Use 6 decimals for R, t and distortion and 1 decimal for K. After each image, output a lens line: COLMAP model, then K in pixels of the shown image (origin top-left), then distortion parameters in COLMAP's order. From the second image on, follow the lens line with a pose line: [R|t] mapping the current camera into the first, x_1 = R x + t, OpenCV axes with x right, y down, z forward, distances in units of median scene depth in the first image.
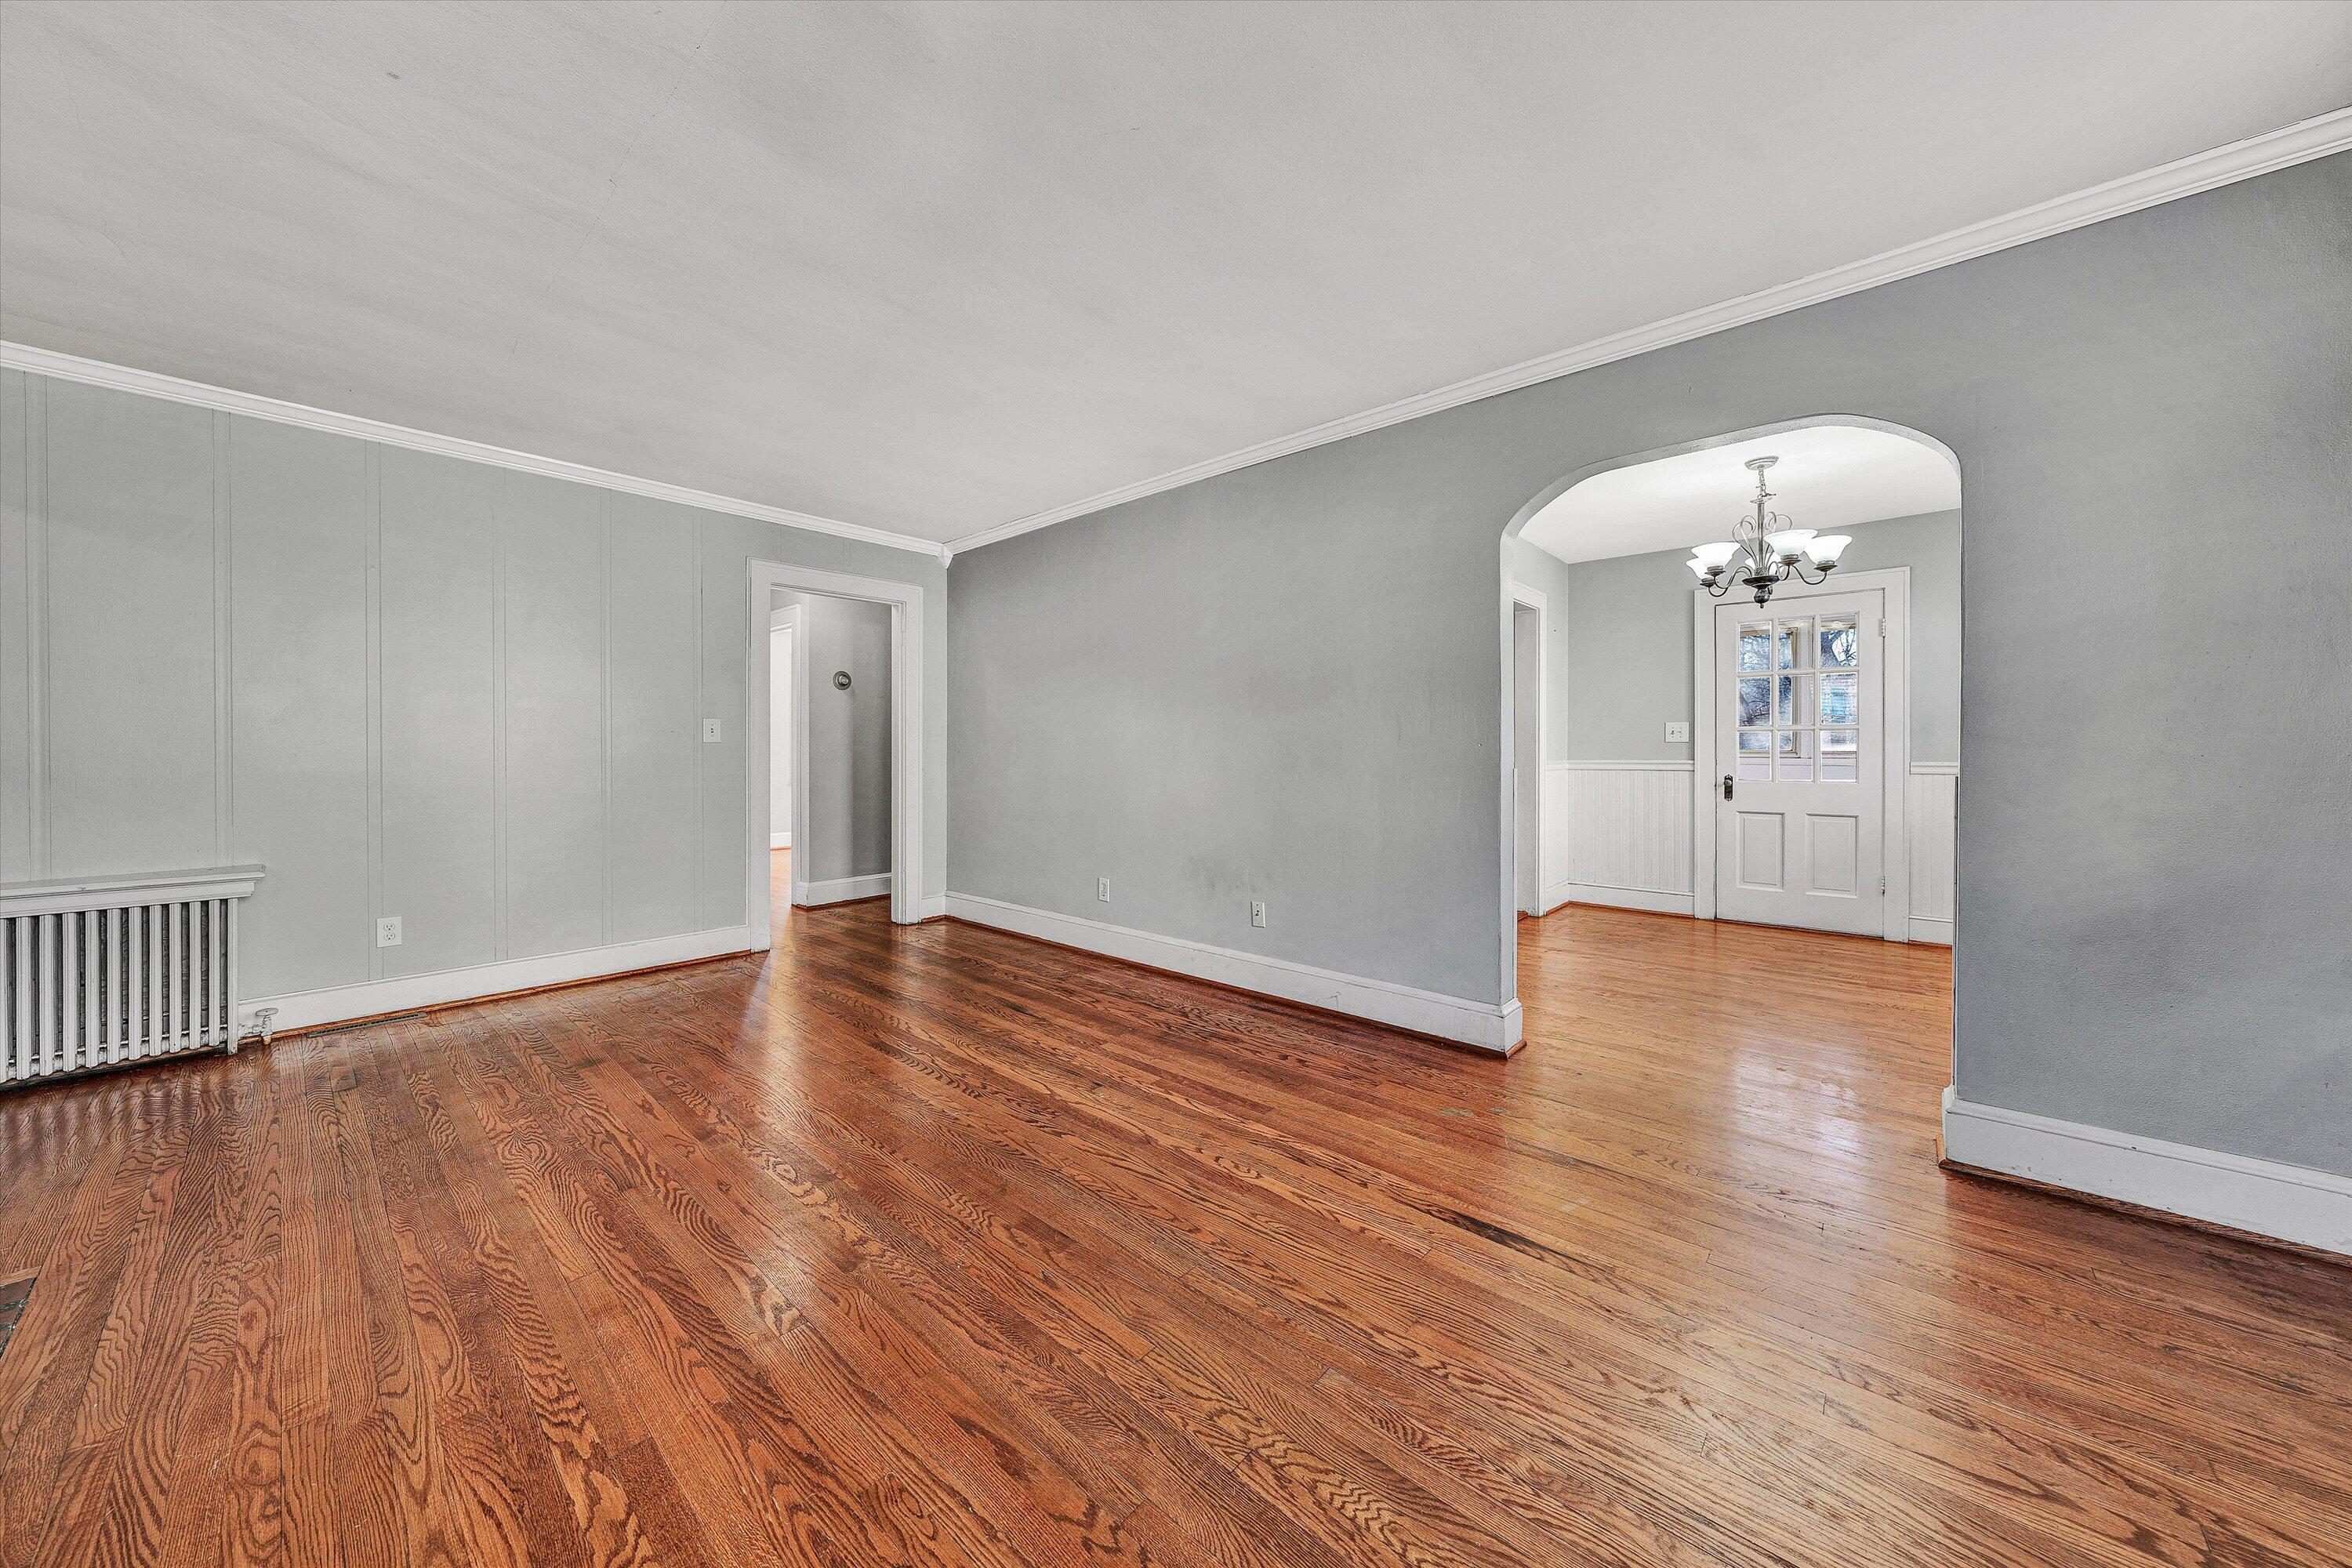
lens RADIAL K [[812.8, 0, 1171.6], [0, 812.8, 752.4], [0, 0, 1]] dist [0.000038, 0.000023]
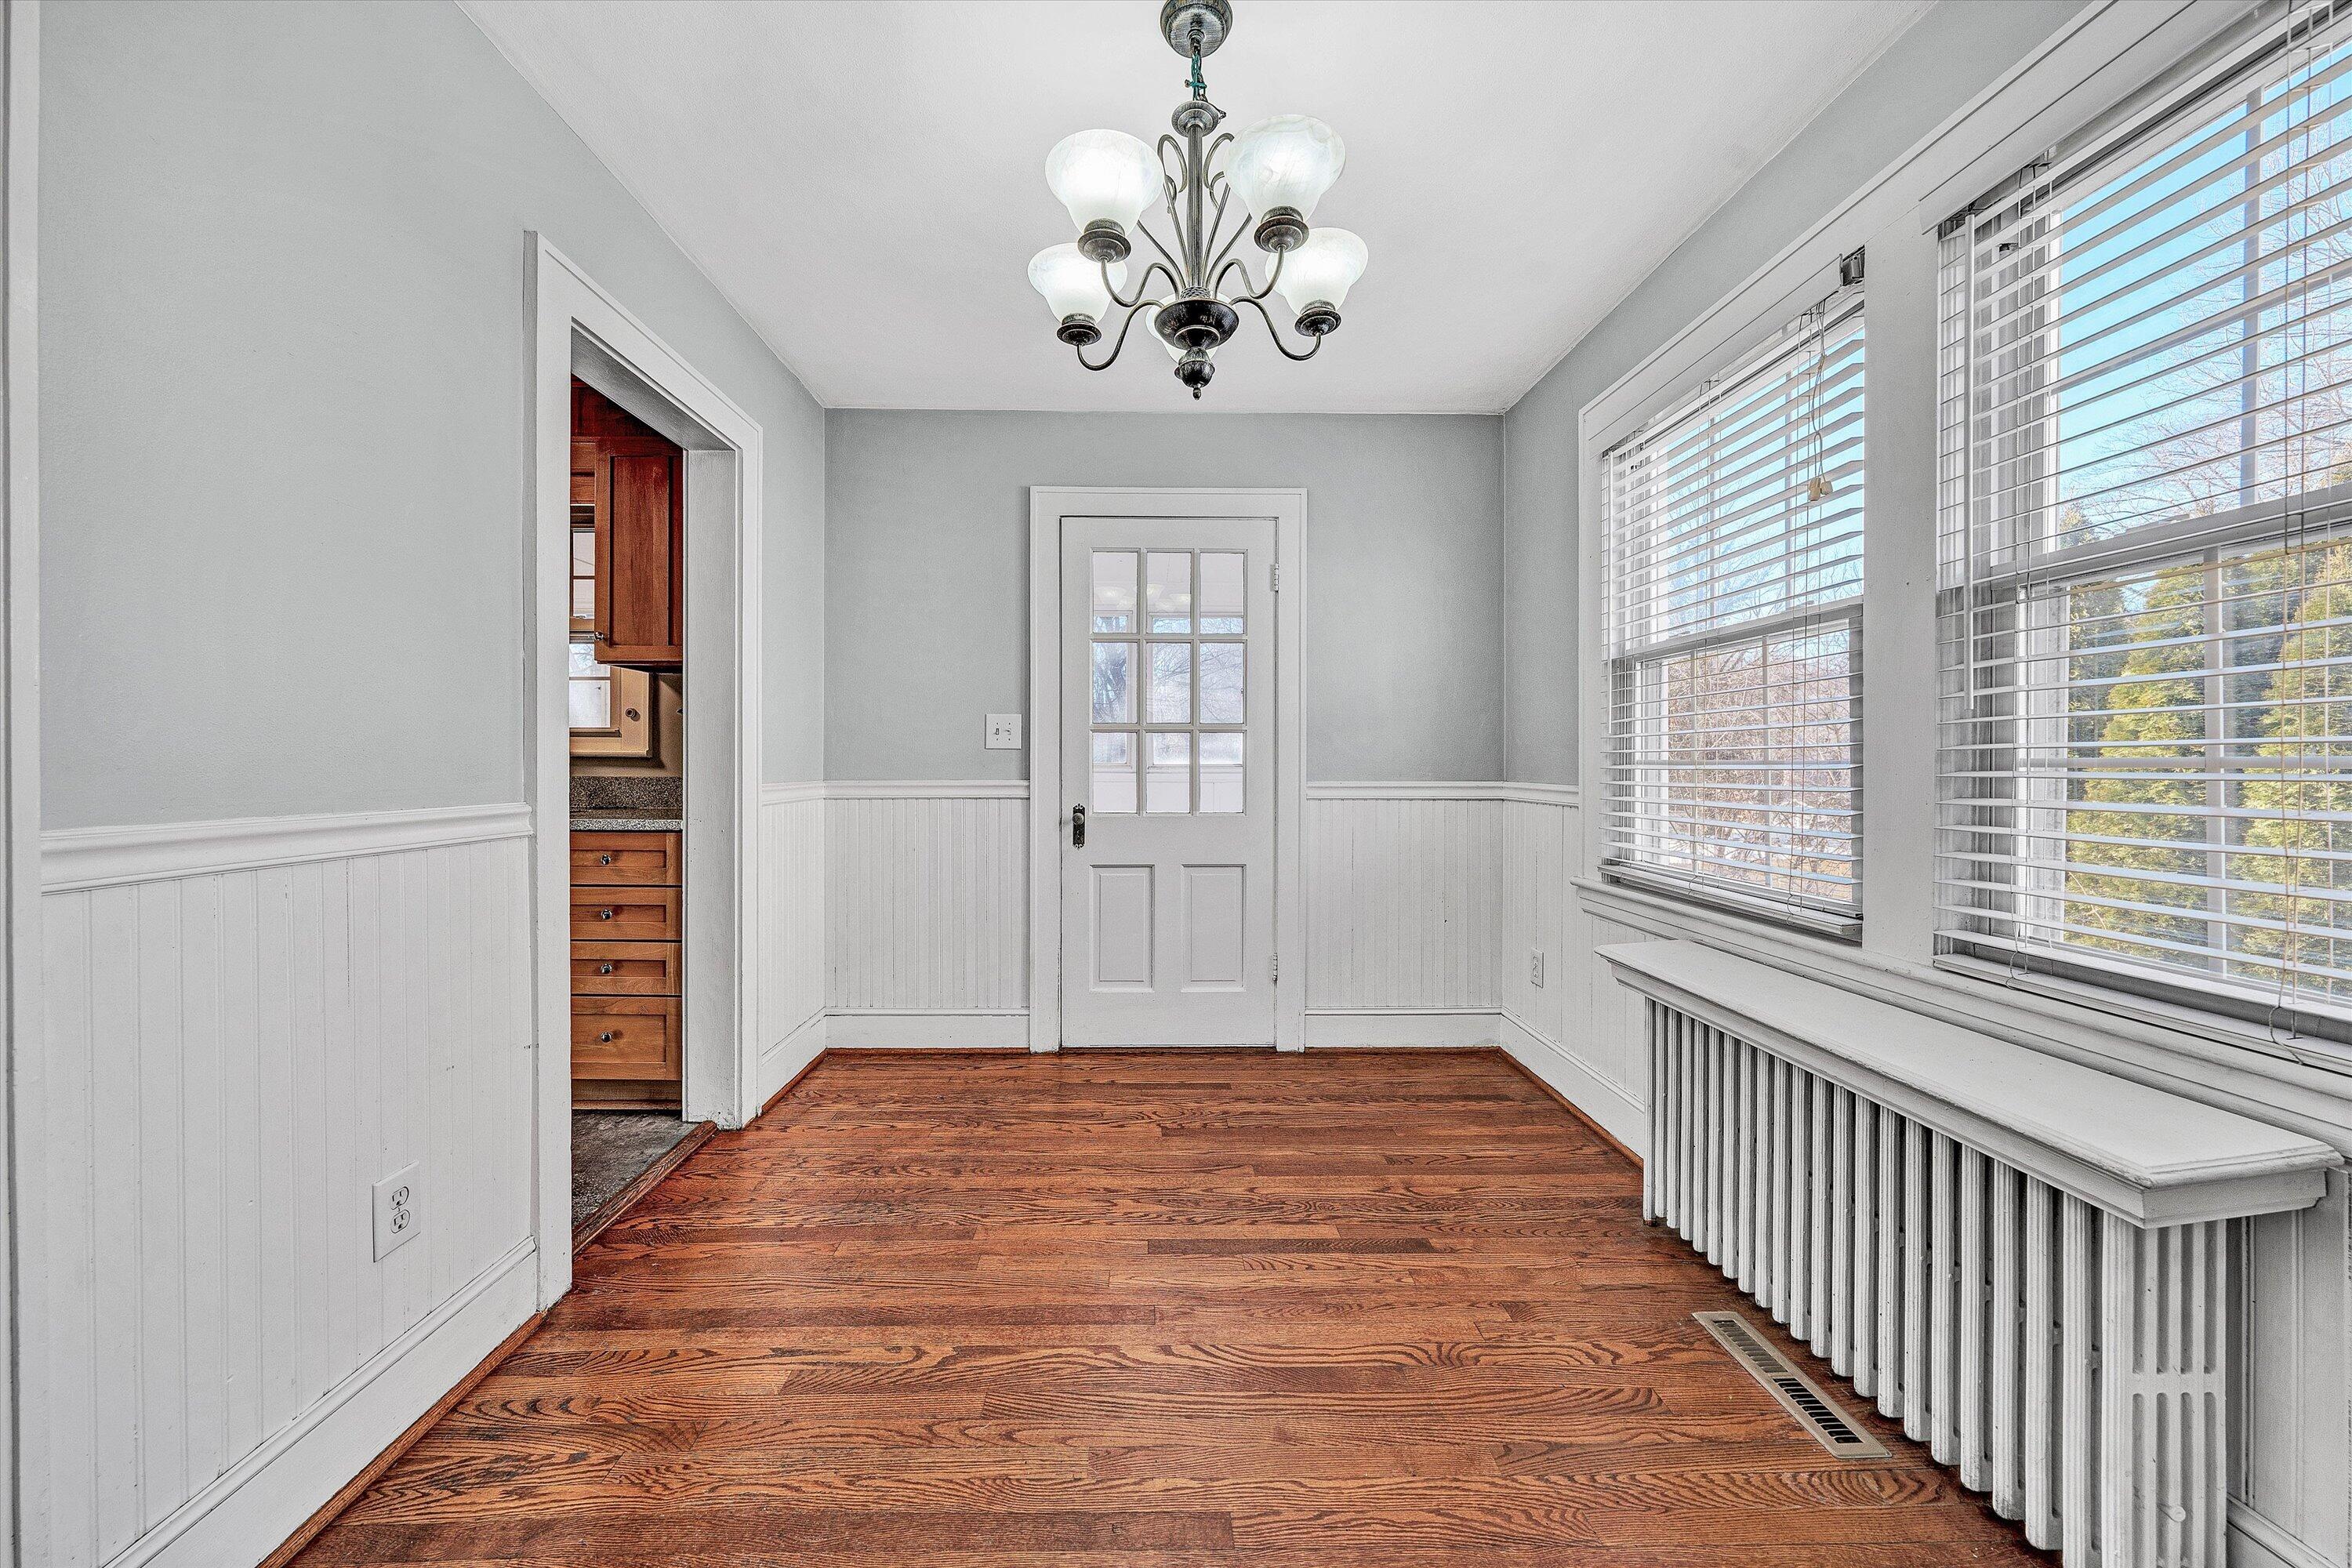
lens RADIAL K [[812.8, 0, 1163.0], [0, 812.8, 768.0], [0, 0, 1]] dist [0.000038, 0.000023]
pose [[0.728694, -0.001067, 0.684839, 0.321827], [-0.000546, 0.999998, 0.002138, -0.000400], [-0.684839, -0.001932, 0.728692, 0.522430]]
